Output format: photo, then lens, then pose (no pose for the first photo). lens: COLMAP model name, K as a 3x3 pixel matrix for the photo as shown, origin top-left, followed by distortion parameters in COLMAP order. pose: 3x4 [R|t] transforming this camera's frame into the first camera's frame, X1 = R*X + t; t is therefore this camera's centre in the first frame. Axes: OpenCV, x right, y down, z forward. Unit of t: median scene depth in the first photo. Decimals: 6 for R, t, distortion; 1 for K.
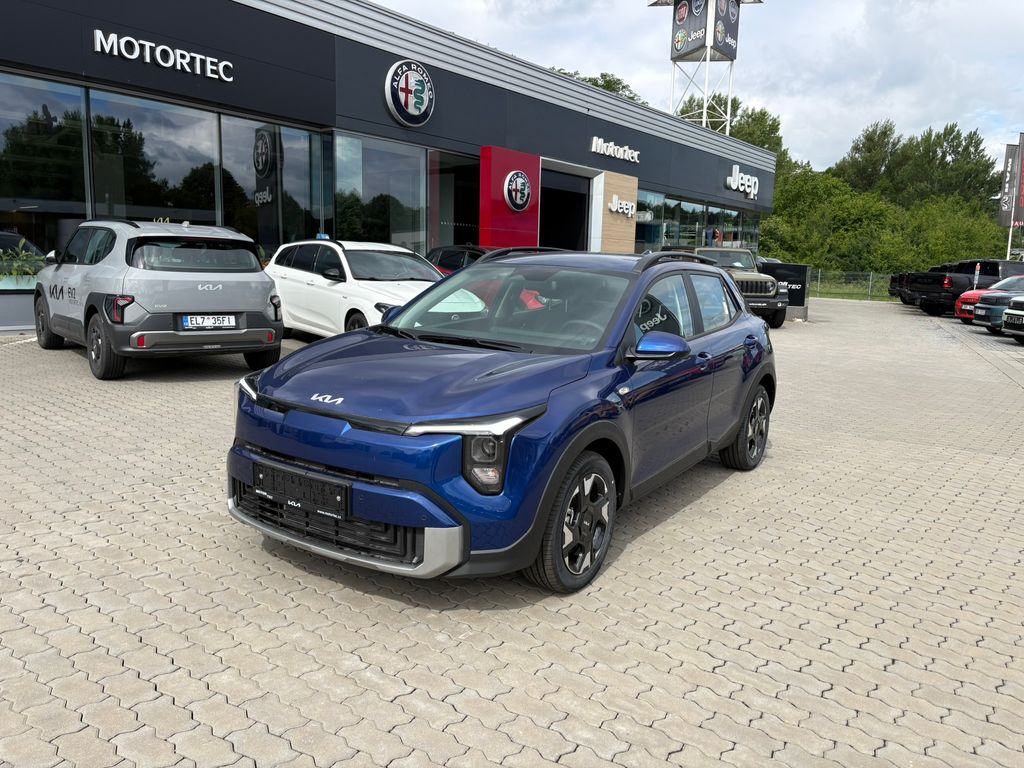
lens RADIAL K [[789.5, 0, 516.1], [0, 789.5, 382.4], [0, 0, 1]] dist [0.048725, -0.049558]
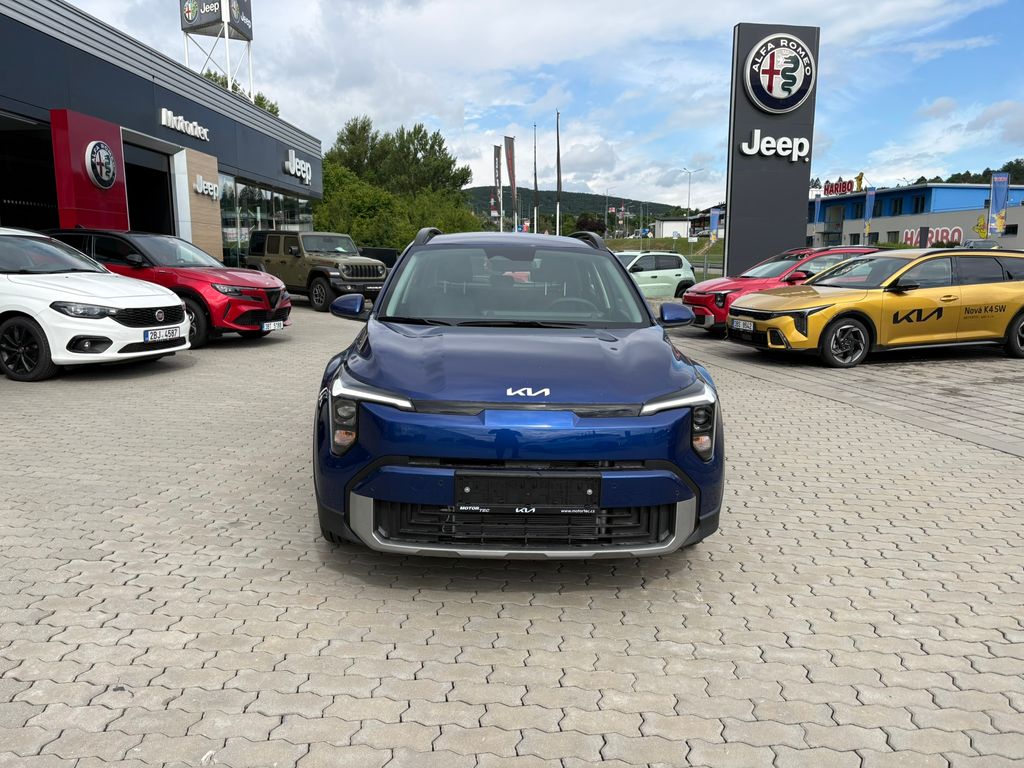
lens RADIAL K [[789.5, 0, 507.9], [0, 789.5, 383.0], [0, 0, 1]] dist [0.048725, -0.049558]
pose [[0.806534, -0.114899, 0.579915, -0.688418], [0.105088, 0.993174, 0.050625, -0.033411], [-0.581772, 0.020112, 0.813103, 0.239187]]
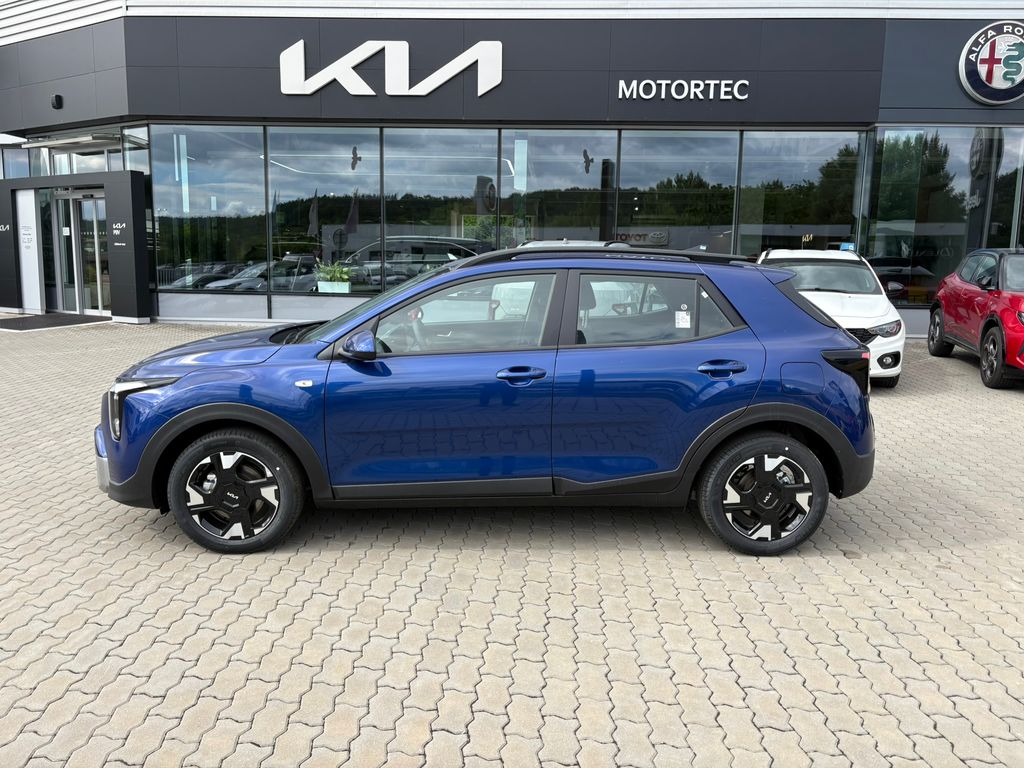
lens RADIAL K [[789.5, 0, 516.2], [0, 789.5, 379.8], [0, 0, 1]] dist [0.048725, -0.049558]
pose [[0.558005, 0.100749, -0.823699, 0.189301], [-0.121661, 0.991809, 0.038893, -0.011469], [0.820871, 0.078510, 0.565691, 0.107791]]
